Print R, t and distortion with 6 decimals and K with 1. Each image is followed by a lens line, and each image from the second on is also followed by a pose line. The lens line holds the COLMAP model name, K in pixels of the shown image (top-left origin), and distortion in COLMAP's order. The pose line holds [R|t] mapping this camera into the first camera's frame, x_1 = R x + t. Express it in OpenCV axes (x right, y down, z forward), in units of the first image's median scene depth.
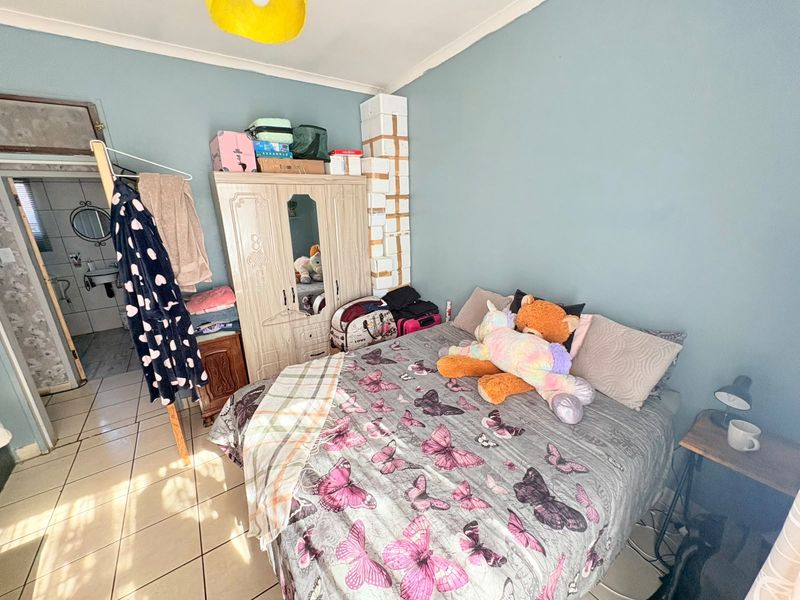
lens RADIAL K [[318.1, 0, 400.1], [0, 318.1, 299.0], [0, 0, 1]] dist [-0.000415, -0.000017]
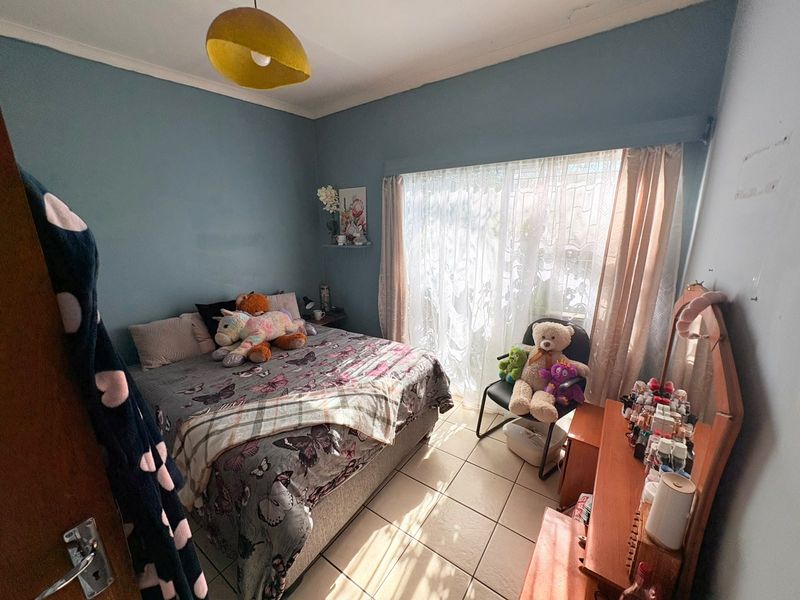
lens RADIAL K [[318.1, 0, 400.8], [0, 318.1, 304.2], [0, 0, 1]] dist [-0.000415, -0.000017]
pose [[-0.346343, -0.206155, 0.915176, -1.311820], [0.291687, 0.903534, 0.313919, -0.237176], [-0.891608, 0.375669, -0.252800, 0.822322]]
